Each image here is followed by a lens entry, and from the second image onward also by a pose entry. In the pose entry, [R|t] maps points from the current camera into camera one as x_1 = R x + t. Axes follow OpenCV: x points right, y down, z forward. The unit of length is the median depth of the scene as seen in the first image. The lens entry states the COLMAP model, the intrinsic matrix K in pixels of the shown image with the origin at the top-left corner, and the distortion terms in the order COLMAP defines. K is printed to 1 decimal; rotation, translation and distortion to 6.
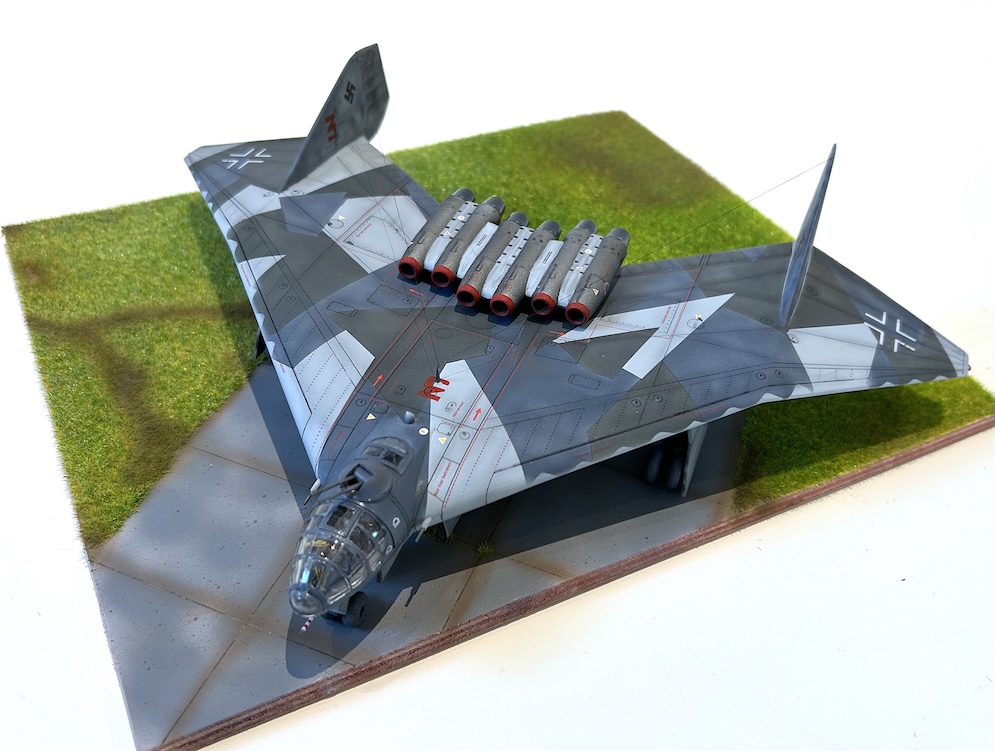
lens RADIAL K [[975.9, 0, 487.8], [0, 975.9, 371.7], [0, 0, 1]] dist [0.076962, 0.000000]
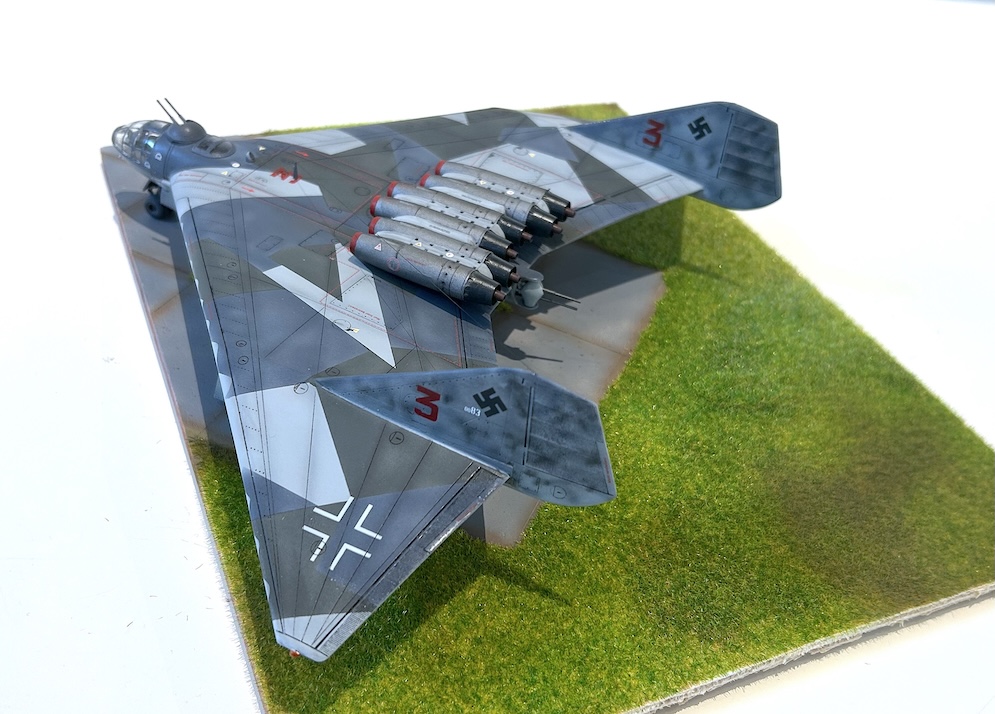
lens RADIAL K [[1023.0, 0, 499.3], [0, 1023.0, 357.2], [0, 0, 1]] dist [0.082942, 0.000000]
pose [[-0.053120, 0.581213, -0.812016, 1.007323], [-0.739828, 0.523250, 0.422922, -0.550800], [0.670695, 0.623218, 0.402203, 0.740020]]
